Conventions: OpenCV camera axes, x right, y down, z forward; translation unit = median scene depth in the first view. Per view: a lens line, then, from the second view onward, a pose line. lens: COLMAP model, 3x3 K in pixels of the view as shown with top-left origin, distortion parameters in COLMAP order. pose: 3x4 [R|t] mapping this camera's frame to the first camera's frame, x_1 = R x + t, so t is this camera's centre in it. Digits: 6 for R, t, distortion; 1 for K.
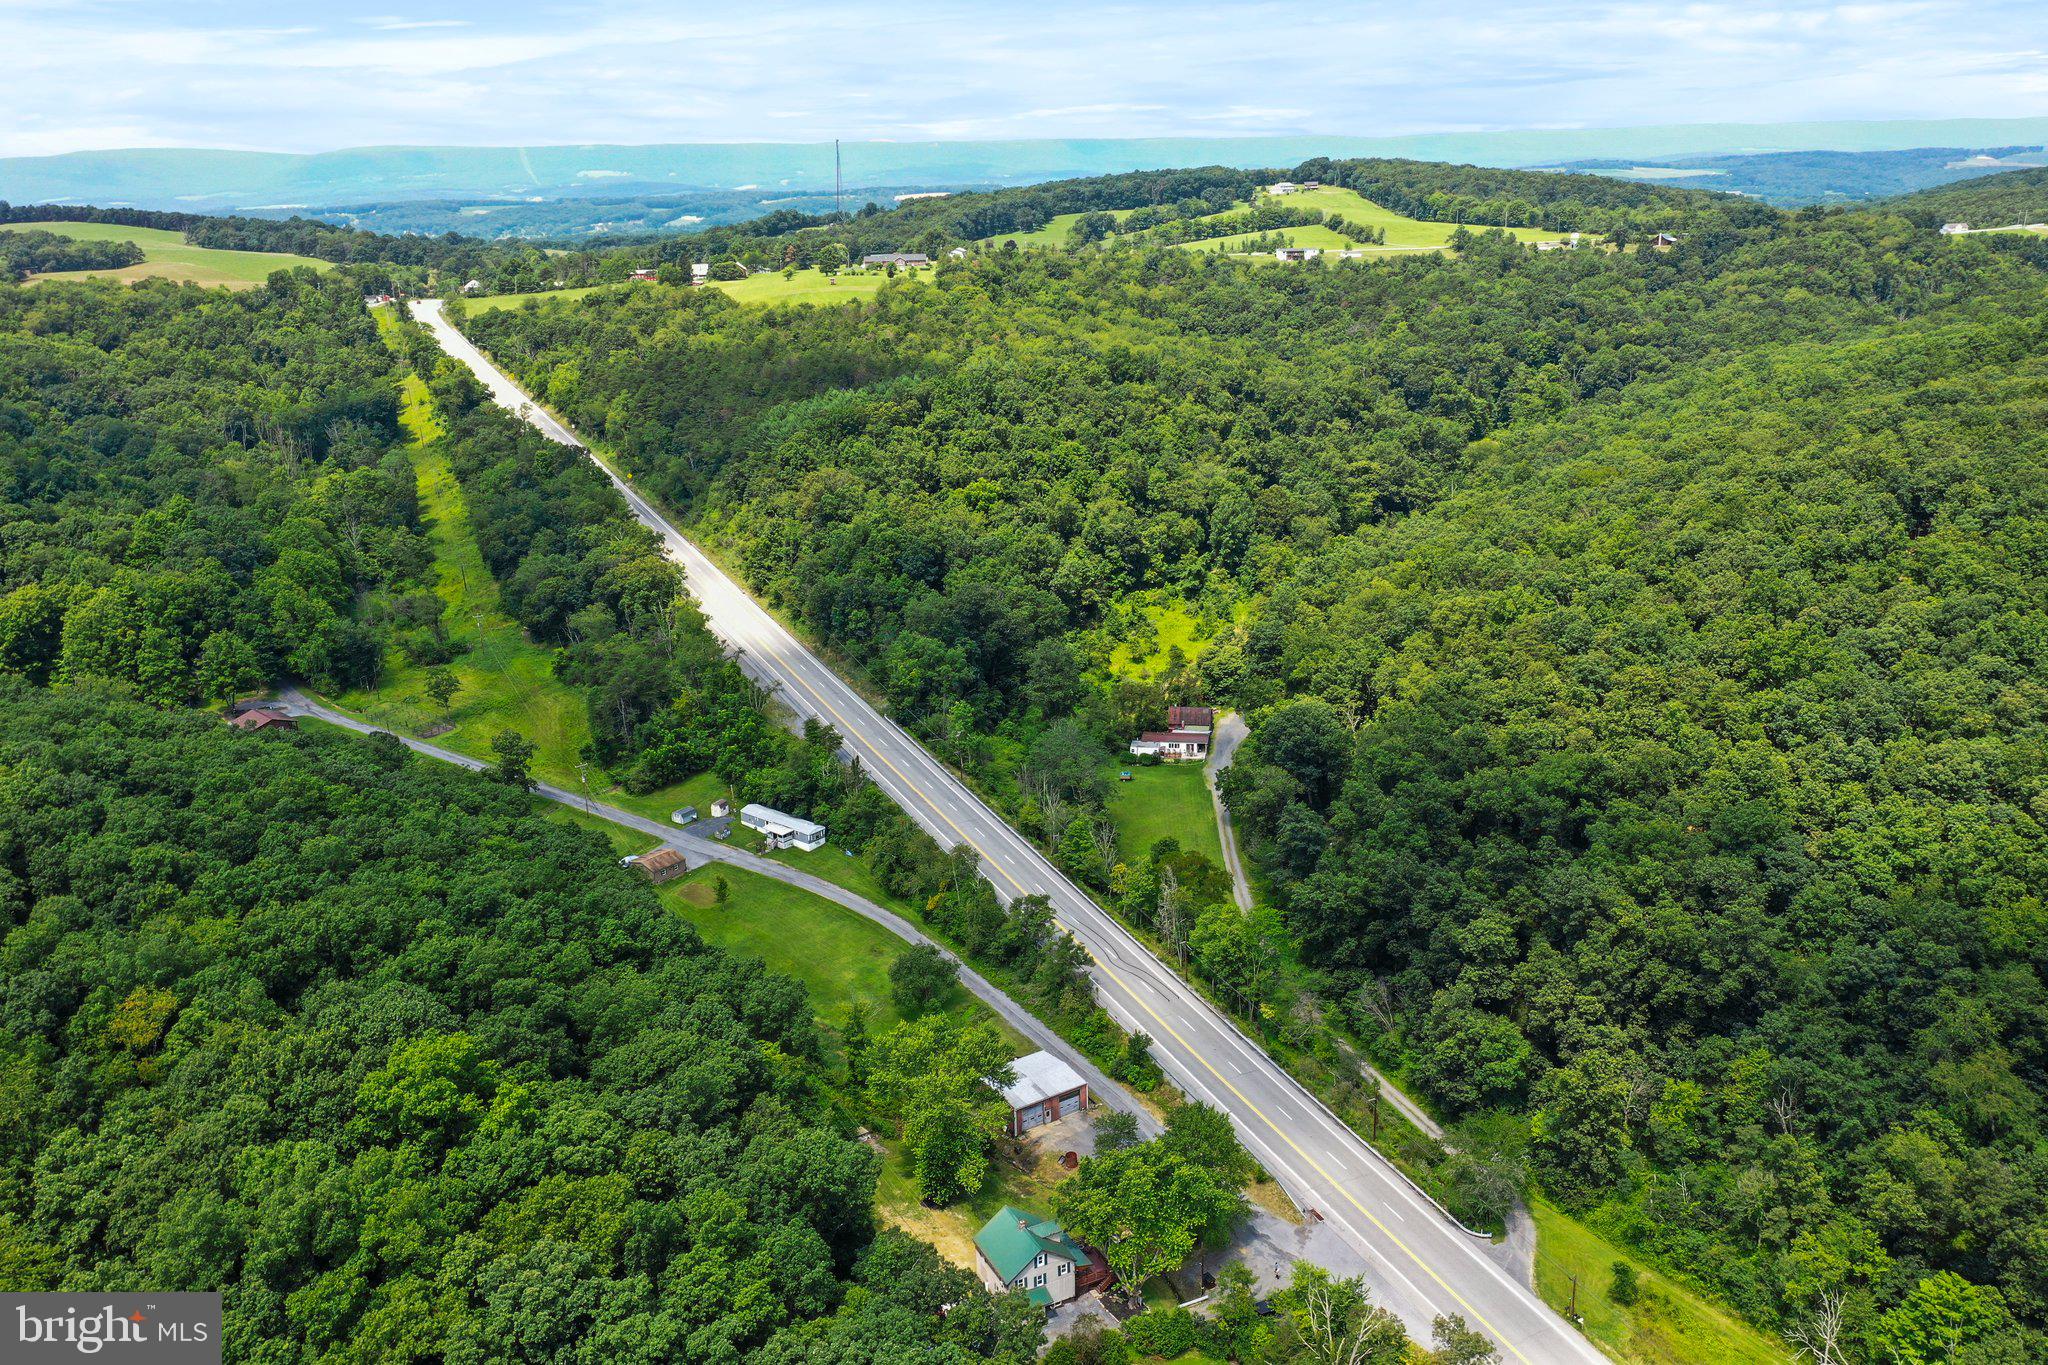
lens RADIAL K [[1654.7, 0, 1031.1], [0, 1654.7, 683.5], [0, 0, 1]] dist [0.010699, 0.005087]
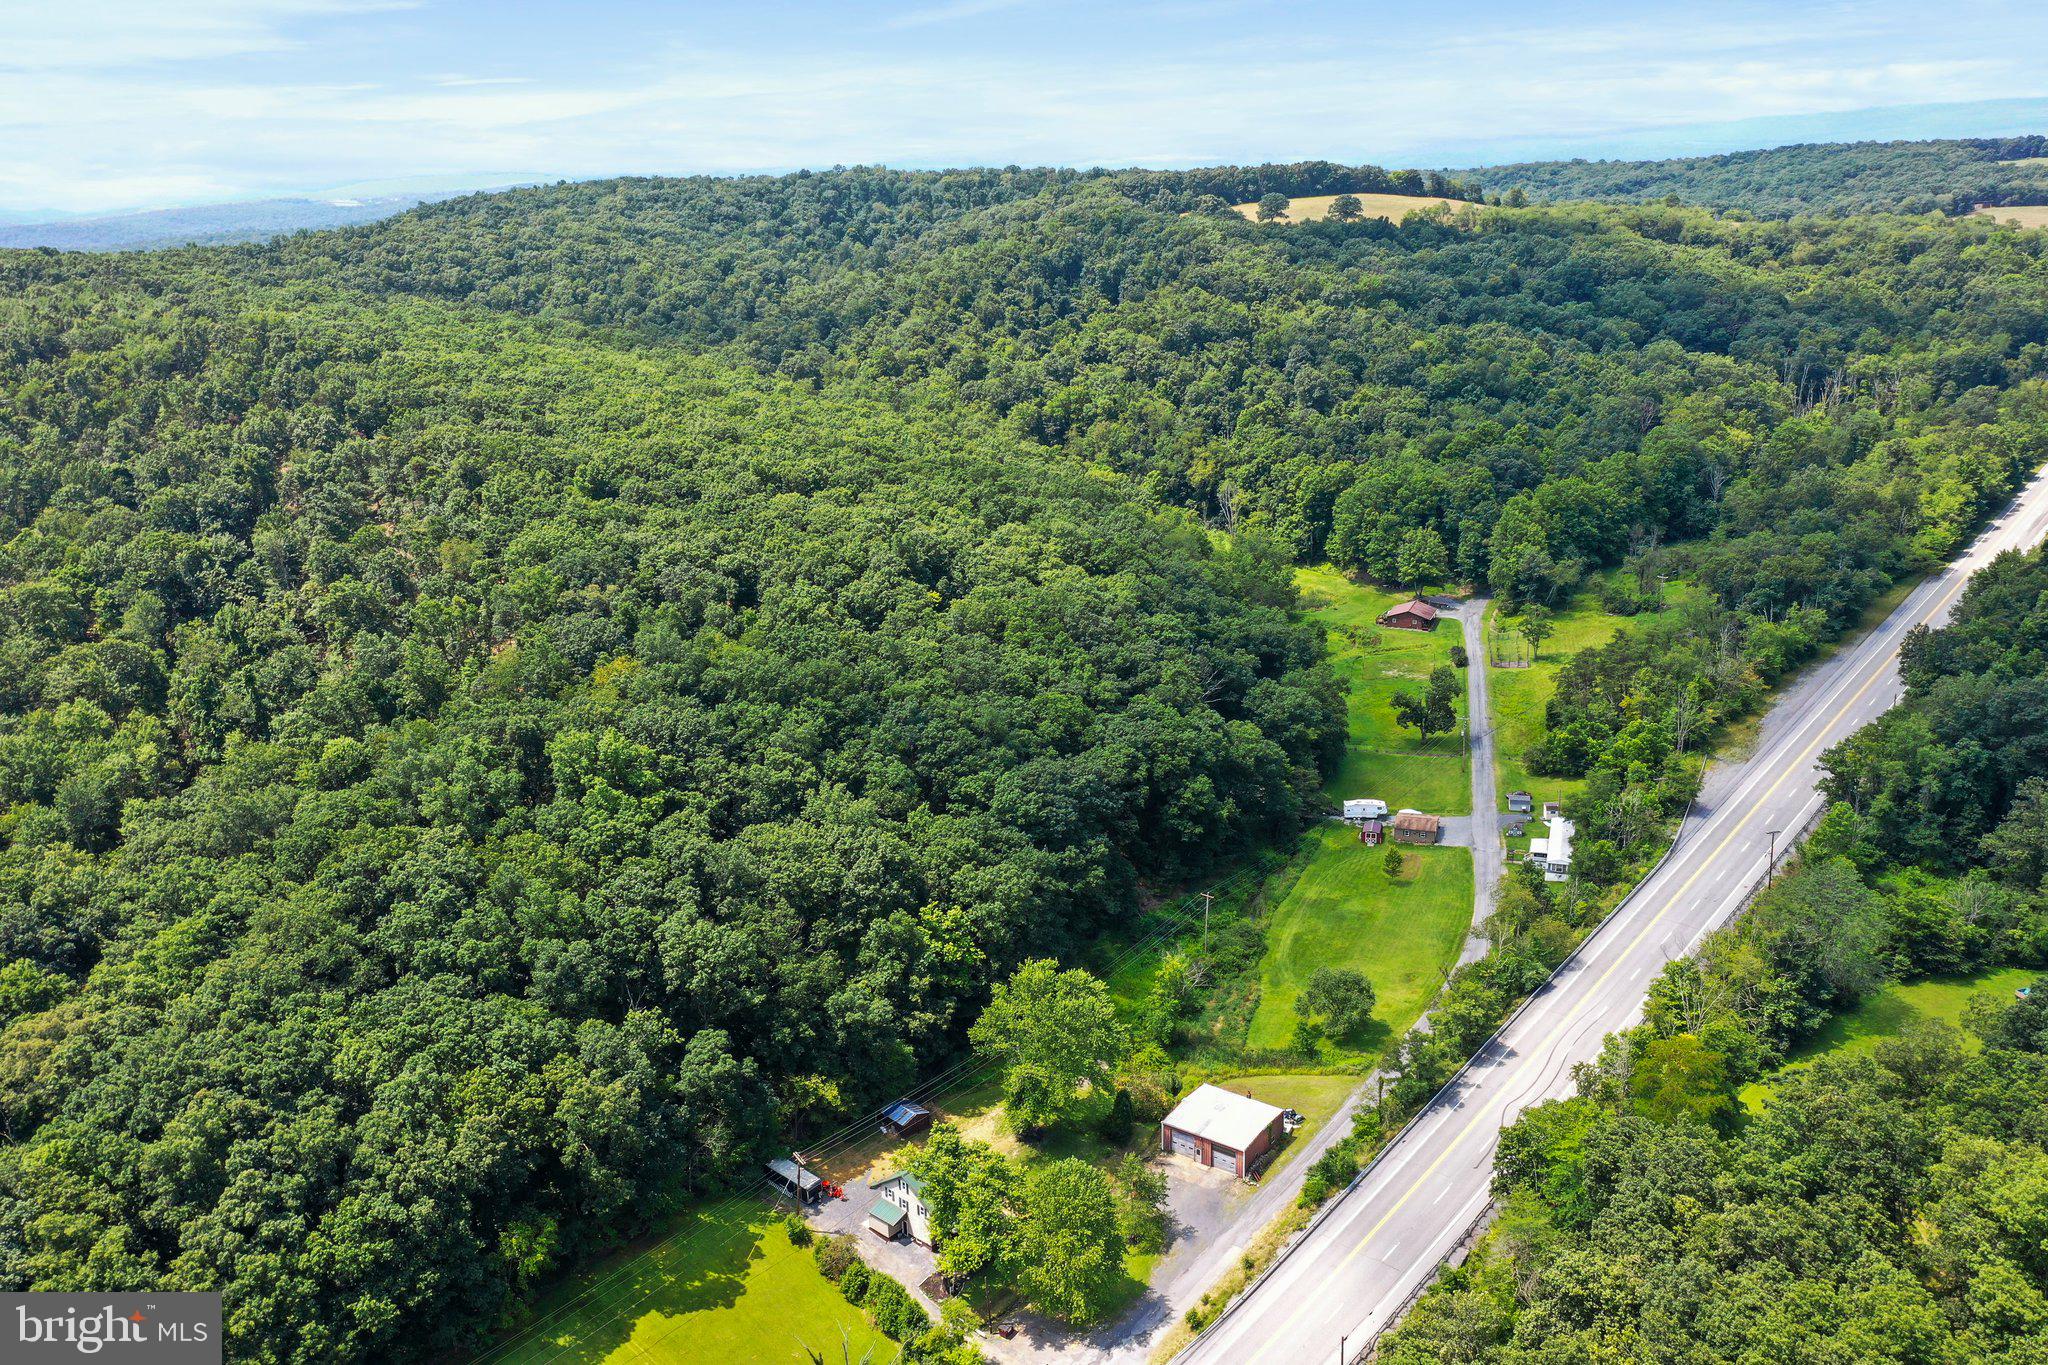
lens RADIAL K [[1648.3, 0, 1033.8], [0, 1648.3, 681.3], [0, 0, 1]] dist [0.019148, 0.006792]
pose [[0.360248, 0.289365, -0.886842, 0.369542], [-0.255547, 0.944919, 0.204508, -0.078866], [0.897172, 0.152956, 0.414352, 0.254790]]
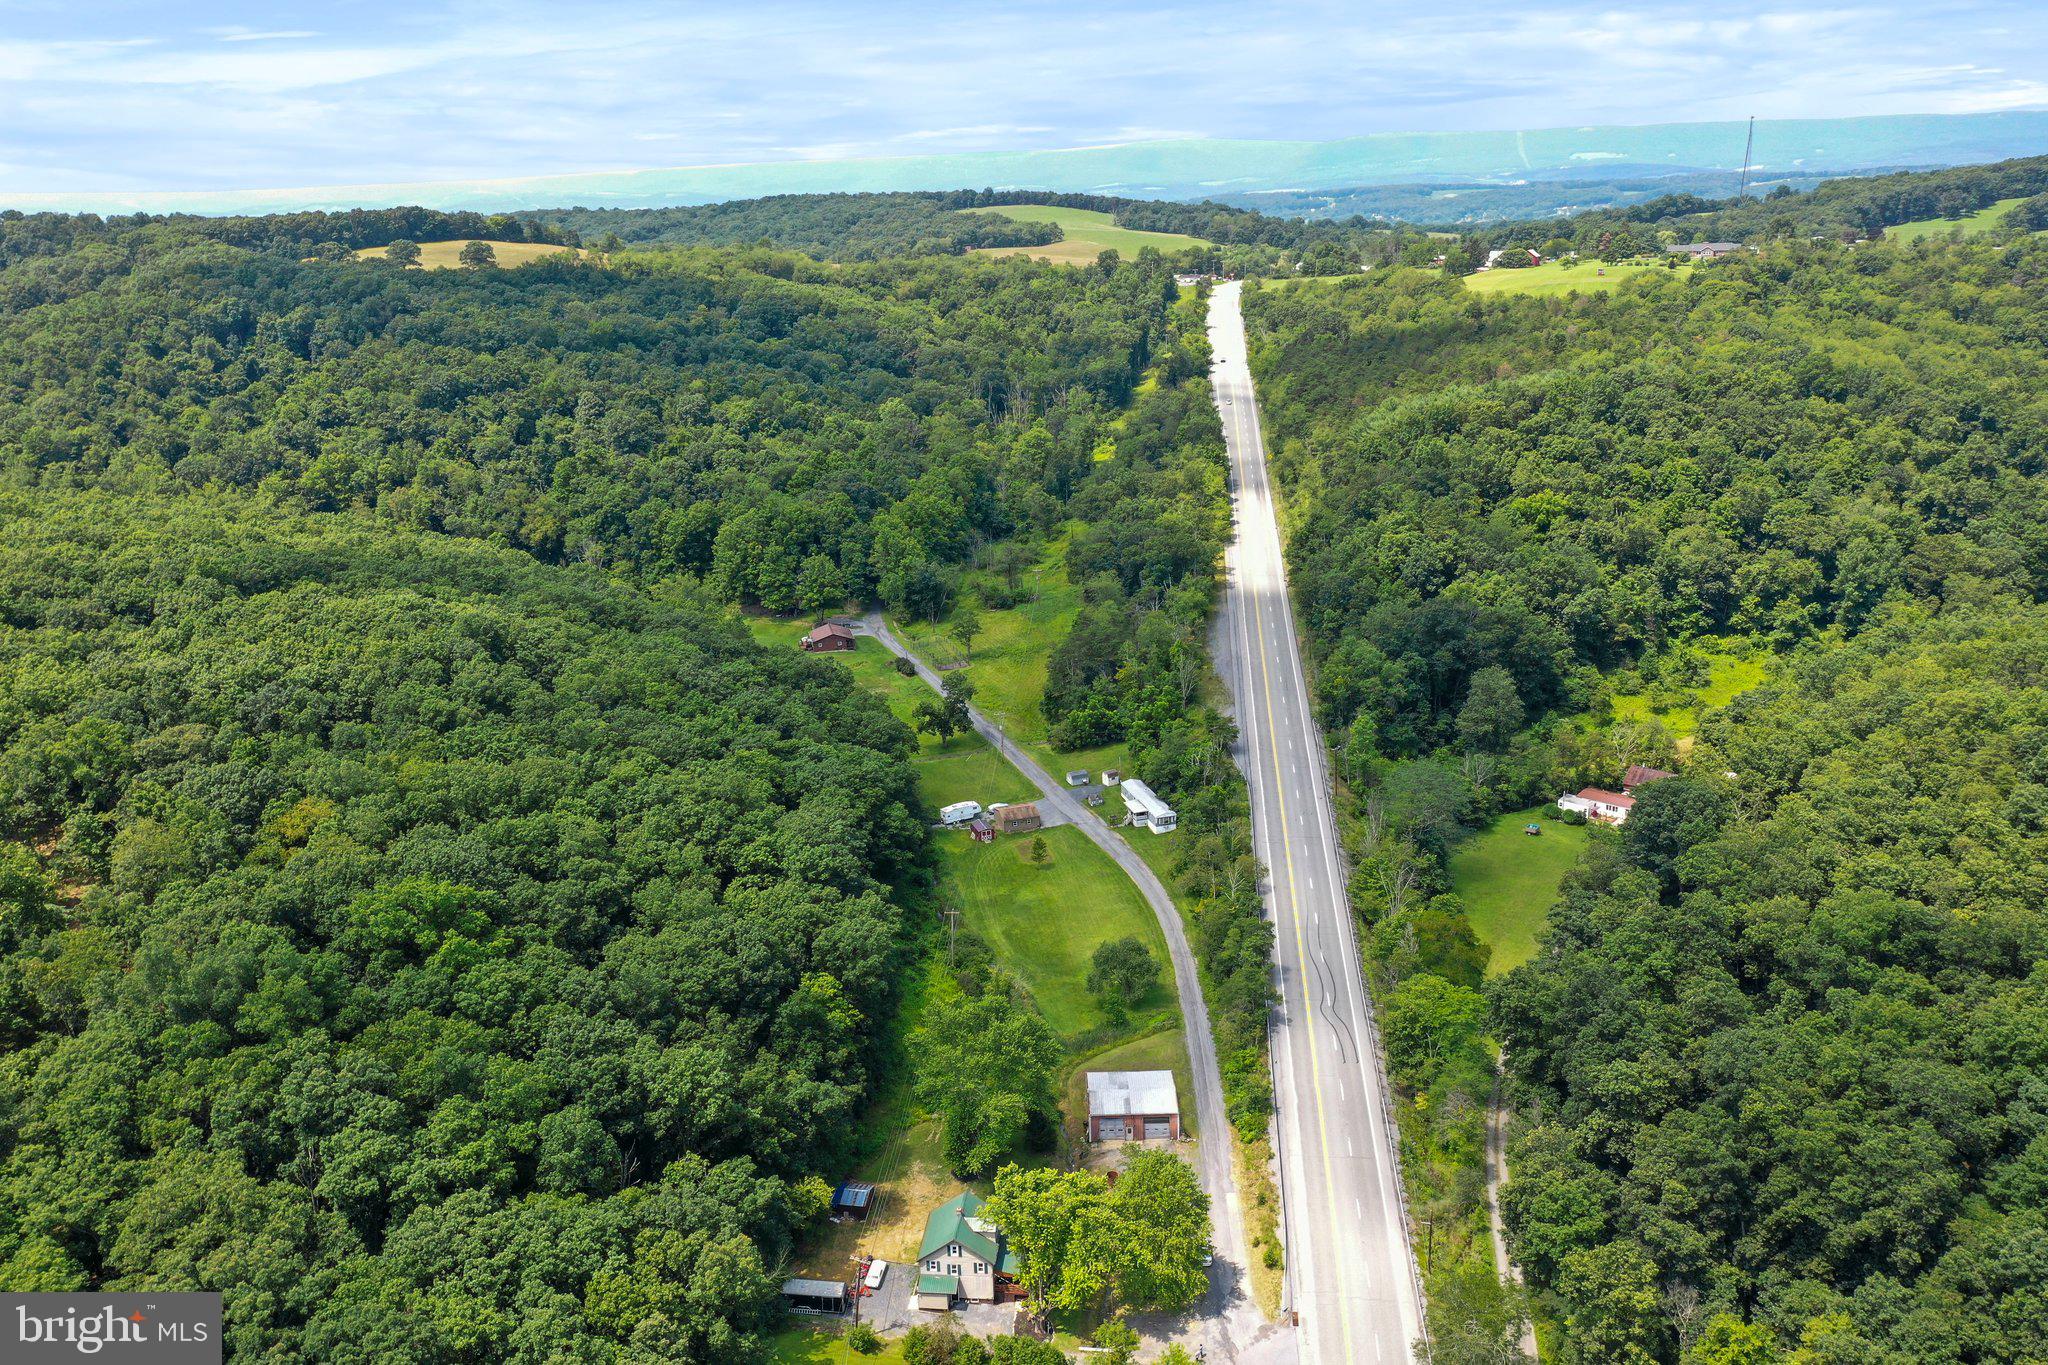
lens RADIAL K [[1648.3, 0, 1033.8], [0, 1648.3, 681.3], [0, 0, 1]] dist [0.019148, 0.006792]
pose [[0.839064, 0.156987, -0.520890, 0.220141], [-0.152362, 0.986955, 0.052020, -0.022389], [0.522261, 0.035716, 0.852037, 0.067941]]
